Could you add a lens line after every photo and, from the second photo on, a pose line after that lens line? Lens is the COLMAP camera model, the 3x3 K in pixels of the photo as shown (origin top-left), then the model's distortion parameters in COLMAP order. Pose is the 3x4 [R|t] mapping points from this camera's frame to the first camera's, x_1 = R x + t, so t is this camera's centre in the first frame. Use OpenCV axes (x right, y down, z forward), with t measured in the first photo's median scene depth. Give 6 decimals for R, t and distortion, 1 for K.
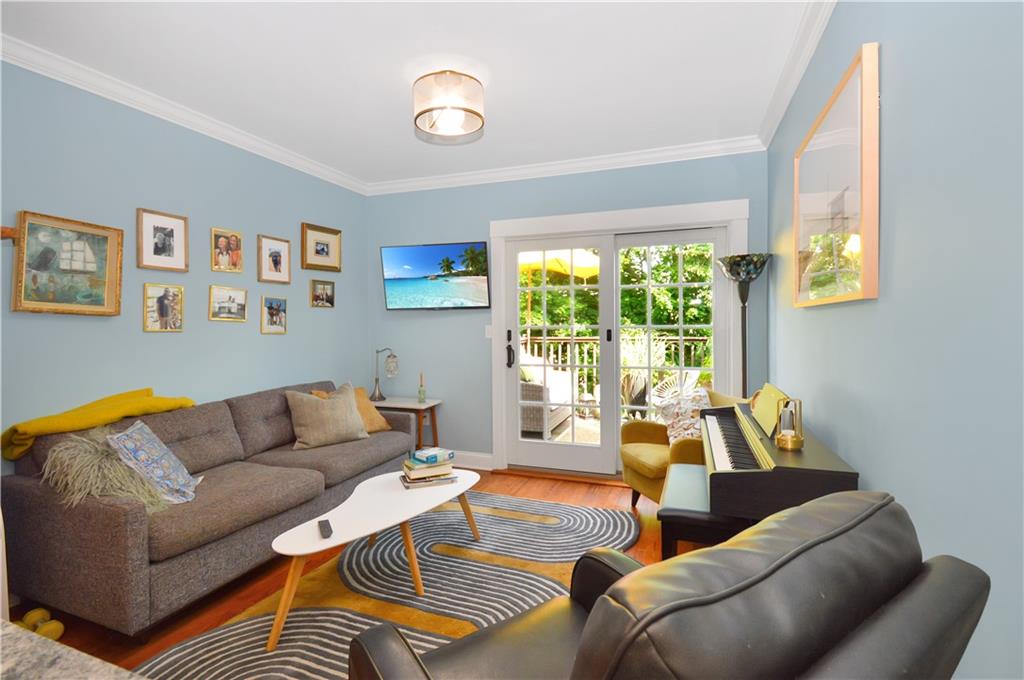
lens RADIAL K [[485.0, 0, 511.7], [0, 485.0, 313.3], [0, 0, 1]] dist [0.031692, -0.033014]
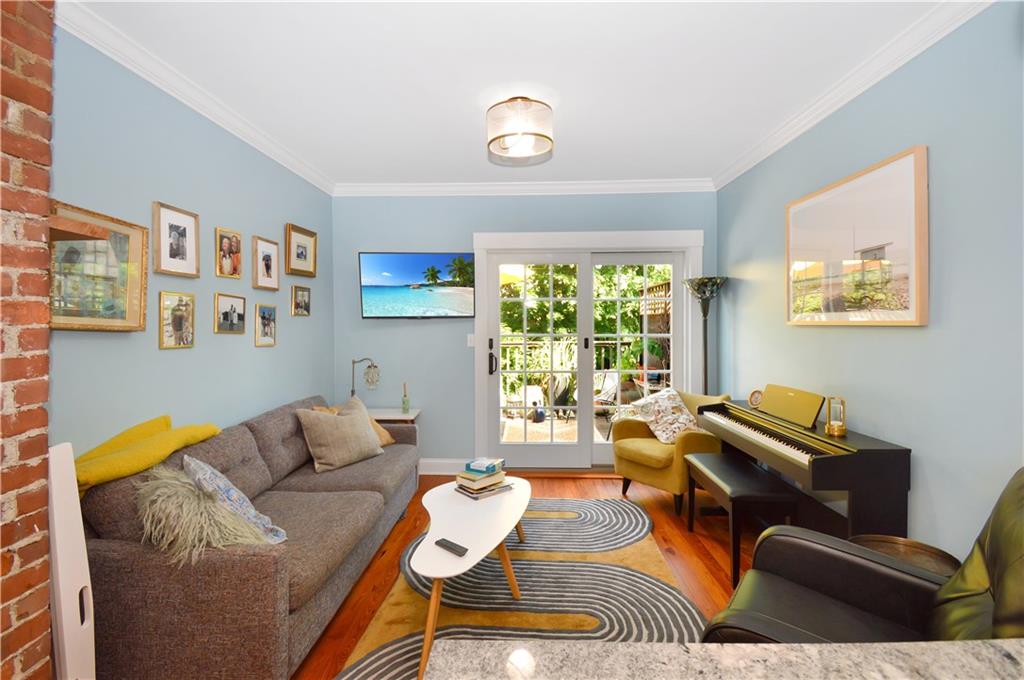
lens RADIAL K [[473.9, 0, 511.0], [0, 473.9, 316.3], [0, 0, 1]] dist [0.031864, -0.029951]
pose [[0.950947, 0.007700, 0.309259, -0.361303], [-0.008945, 0.999957, 0.002608, -0.021712], [-0.309226, -0.005247, 0.950974, 0.024775]]
